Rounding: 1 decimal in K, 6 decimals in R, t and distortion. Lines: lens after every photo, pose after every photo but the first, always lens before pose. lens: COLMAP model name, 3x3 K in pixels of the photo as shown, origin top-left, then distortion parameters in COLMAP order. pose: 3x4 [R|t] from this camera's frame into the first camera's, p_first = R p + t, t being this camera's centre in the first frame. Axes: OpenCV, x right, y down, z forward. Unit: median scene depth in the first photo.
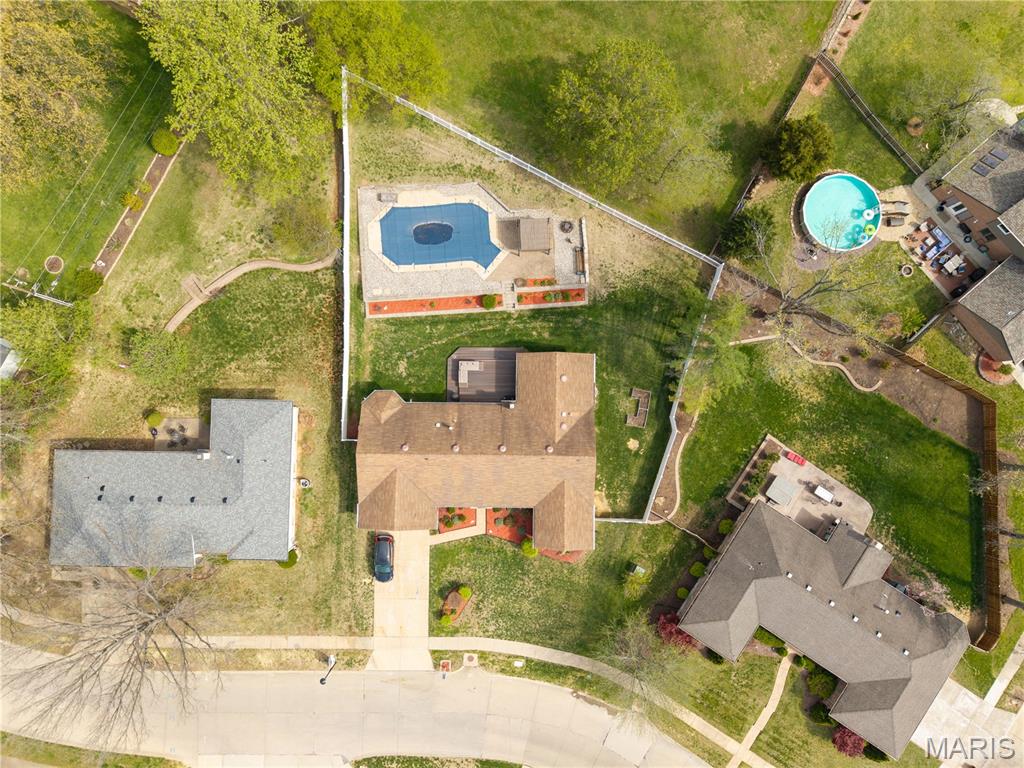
lens RADIAL K [[704.4, 0, 514.9], [0, 704.4, 388.7], [0, 0, 1]] dist [0.080201, -0.155974]
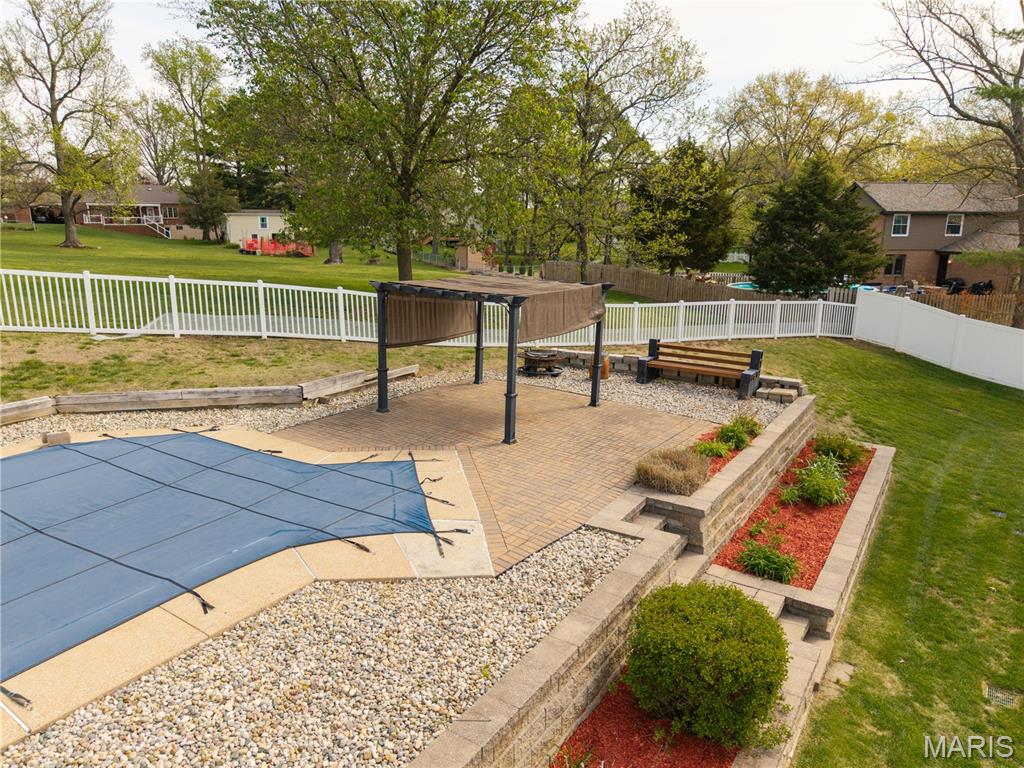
lens RADIAL K [[686.3, 0, 512.3], [0, 686.3, 385.9], [0, 0, 1]] dist [0.012811, -0.009440]
pose [[0.606325, -0.176140, 0.775465, -0.115636], [0.793986, 0.188345, -0.578025, -0.098079], [-0.044242, 0.966179, 0.254050, 0.944606]]
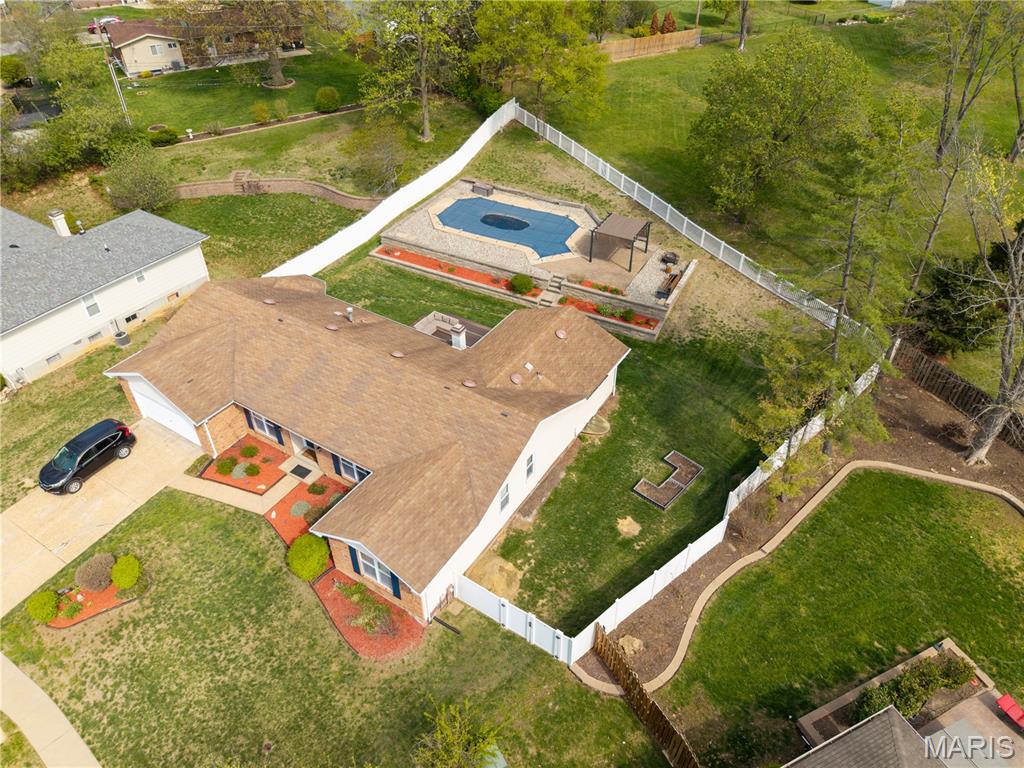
lens RADIAL K [[686.3, 0, 512.3], [0, 686.3, 385.9], [0, 0, 1]] dist [0.012811, -0.009440]
pose [[0.851803, 0.329583, -0.407194, 0.260495], [-0.523158, 0.575476, -0.628596, 0.358012], [0.027156, 0.748467, 0.662616, 0.632809]]
